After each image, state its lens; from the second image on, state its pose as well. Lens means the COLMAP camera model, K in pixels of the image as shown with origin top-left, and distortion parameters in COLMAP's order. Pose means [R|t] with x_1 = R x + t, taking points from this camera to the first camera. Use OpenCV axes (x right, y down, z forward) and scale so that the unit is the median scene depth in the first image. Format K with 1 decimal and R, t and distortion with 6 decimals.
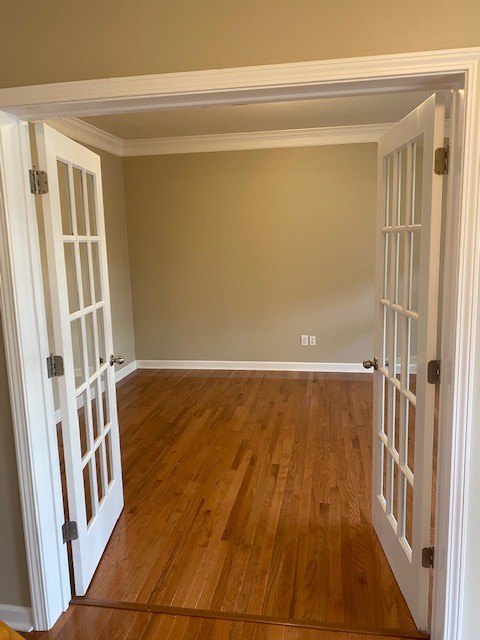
lens RADIAL K [[486.6, 0, 242.4], [0, 486.6, 315.6], [0, 0, 1]] dist [0.012798, 0.003790]
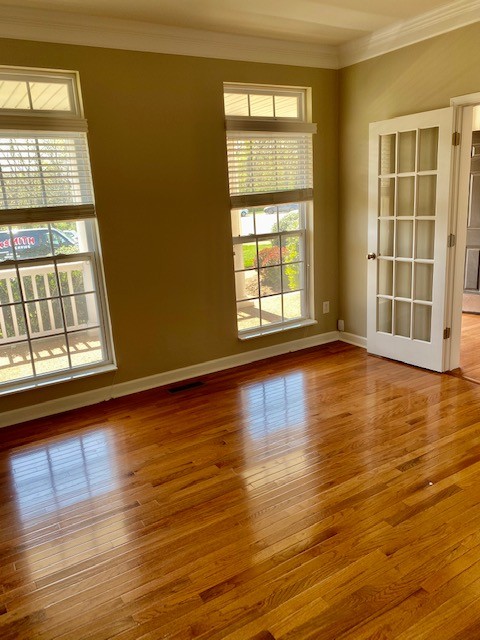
lens RADIAL K [[486.6, 0, 242.4], [0, 486.6, 315.6], [0, 0, 1]] dist [0.012798, 0.003790]
pose [[-0.653648, -0.120607, 0.747126, -0.347857], [0.195849, 0.926632, 0.320930, -0.242112], [-0.731018, 0.356099, -0.582071, 1.683015]]
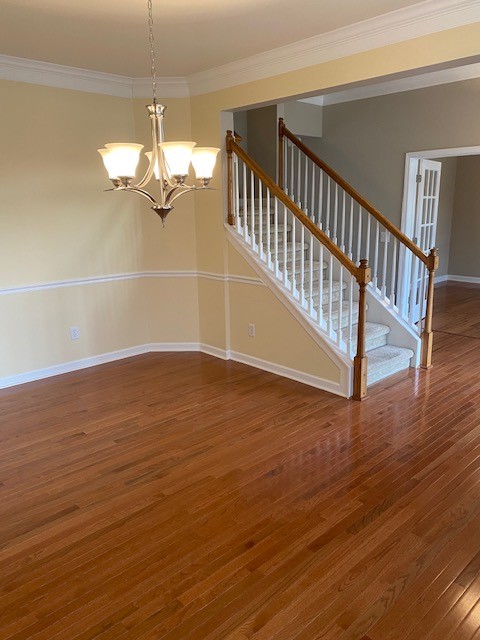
lens RADIAL K [[486.6, 0, 242.4], [0, 486.6, 315.6], [0, 0, 1]] dist [0.012798, 0.003790]
pose [[0.796086, 0.156195, -0.584680, 0.377373], [-0.105579, 0.987149, 0.119958, 0.195475], [0.595903, -0.033767, 0.802346, -1.289427]]
